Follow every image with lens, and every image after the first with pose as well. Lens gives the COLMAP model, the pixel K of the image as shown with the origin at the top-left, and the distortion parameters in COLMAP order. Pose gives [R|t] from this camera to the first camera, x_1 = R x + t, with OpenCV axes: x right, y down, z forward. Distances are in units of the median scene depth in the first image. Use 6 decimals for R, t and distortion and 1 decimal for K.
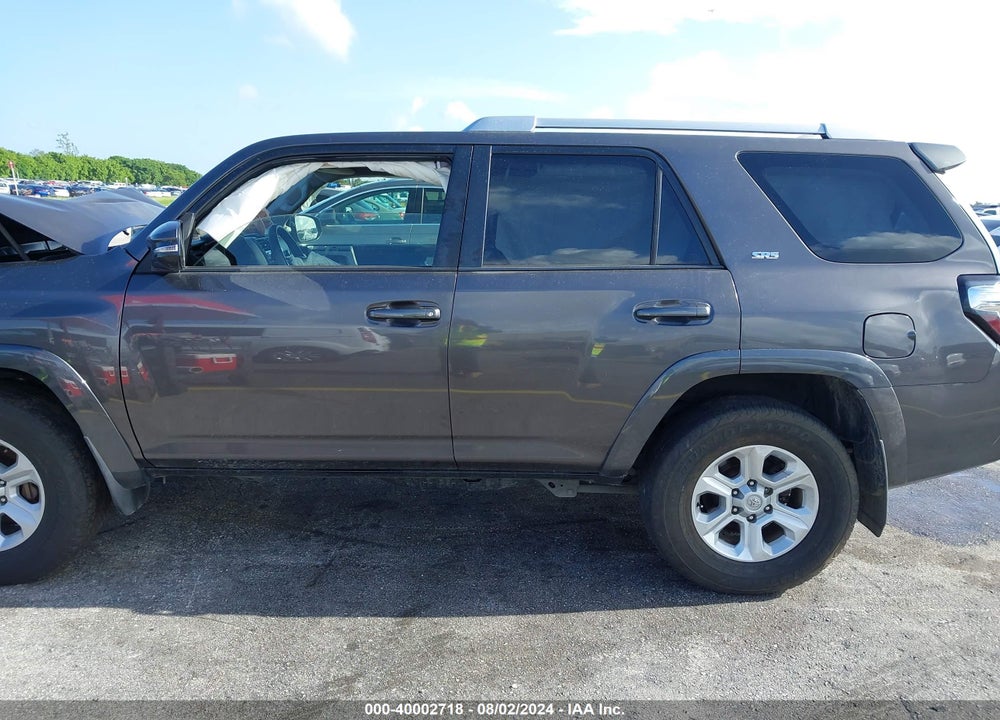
lens RADIAL K [[773.8, 0, 502.7], [0, 773.8, 381.5], [0, 0, 1]] dist [0.078913, -0.085817]
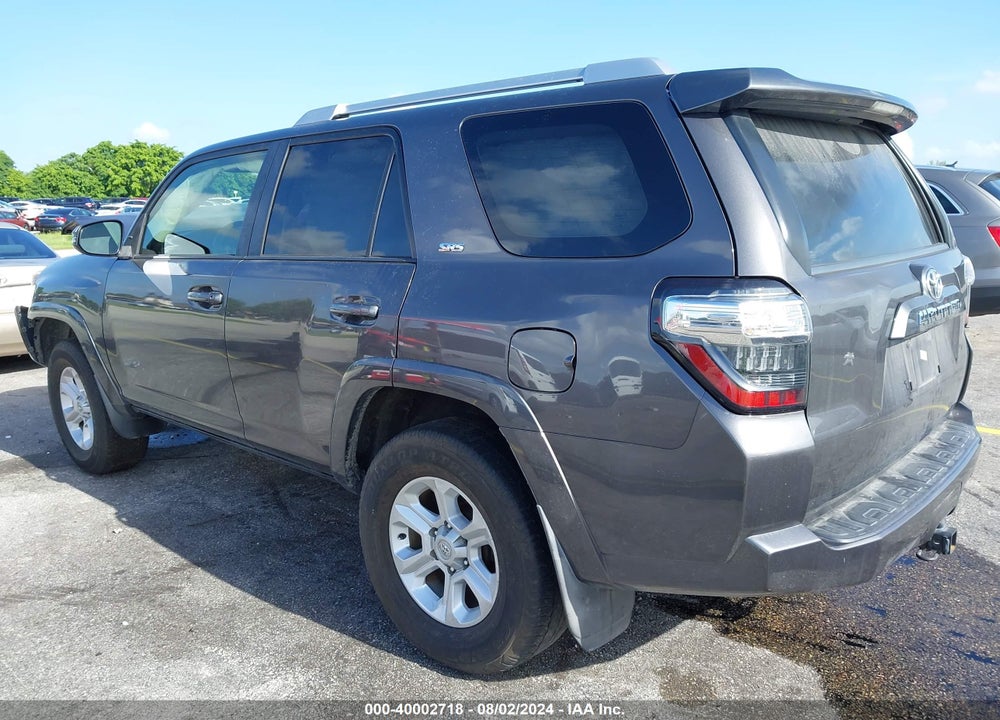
lens RADIAL K [[773.8, 0, 502.7], [0, 773.8, 381.5], [0, 0, 1]] dist [0.078913, -0.085817]
pose [[0.741369, 0.107492, -0.662434, 0.887845], [-0.118365, 0.992558, 0.028591, -0.050479], [0.660577, 0.057212, 0.748575, 0.421776]]
